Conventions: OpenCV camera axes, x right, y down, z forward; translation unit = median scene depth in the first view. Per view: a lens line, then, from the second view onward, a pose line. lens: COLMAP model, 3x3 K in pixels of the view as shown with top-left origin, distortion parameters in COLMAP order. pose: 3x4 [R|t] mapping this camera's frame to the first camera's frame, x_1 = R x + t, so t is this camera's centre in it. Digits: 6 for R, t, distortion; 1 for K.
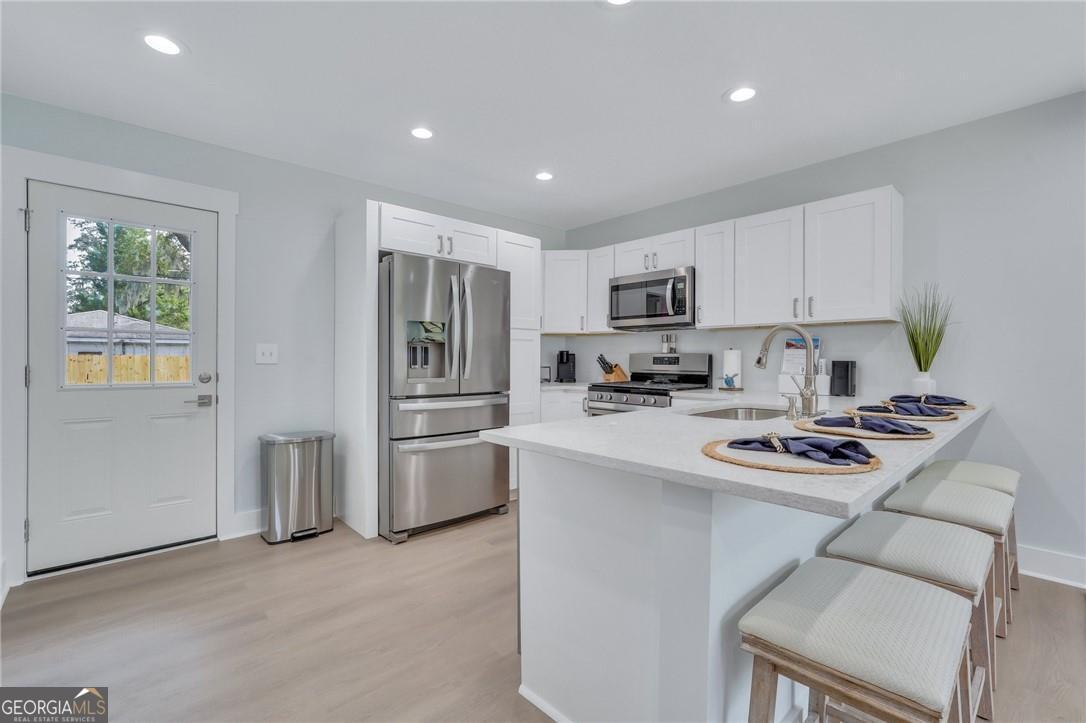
lens RADIAL K [[481.4, 0, 543.3], [0, 481.4, 362.4], [0, 0, 1]] dist [-0.004574, 0.002291]
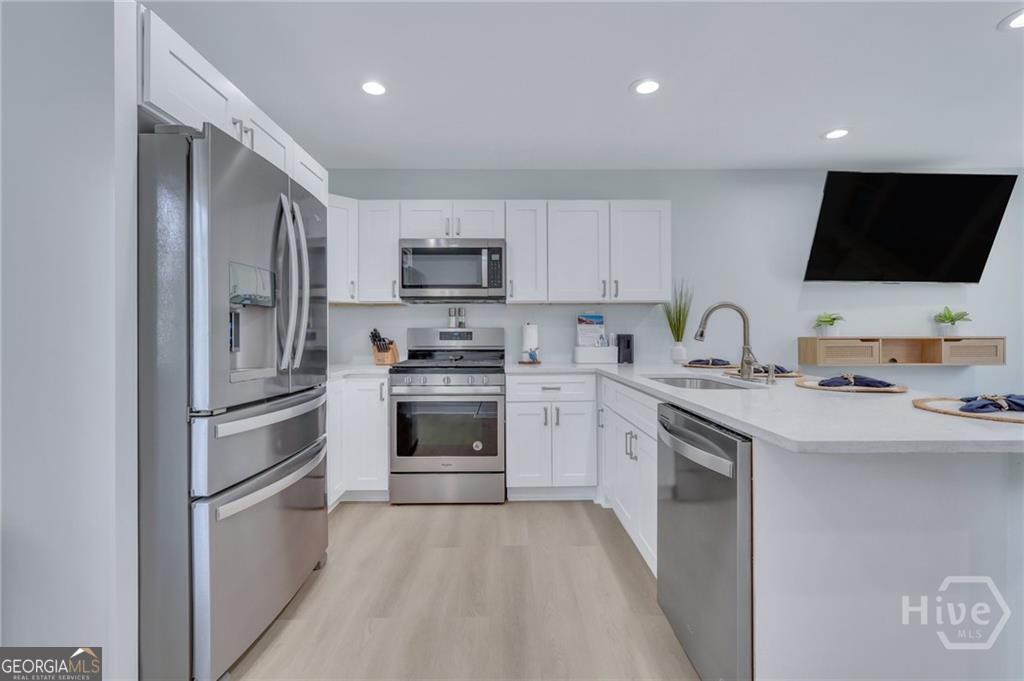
lens RADIAL K [[453.9, 0, 515.8], [0, 453.9, 332.8], [0, 0, 1]] dist [-0.004574, 0.002291]
pose [[0.671145, -0.002796, 0.741321, -0.339540], [0.011380, 0.999914, -0.006532, -0.002519], [-0.741239, 0.012820, 0.671119, 0.344601]]
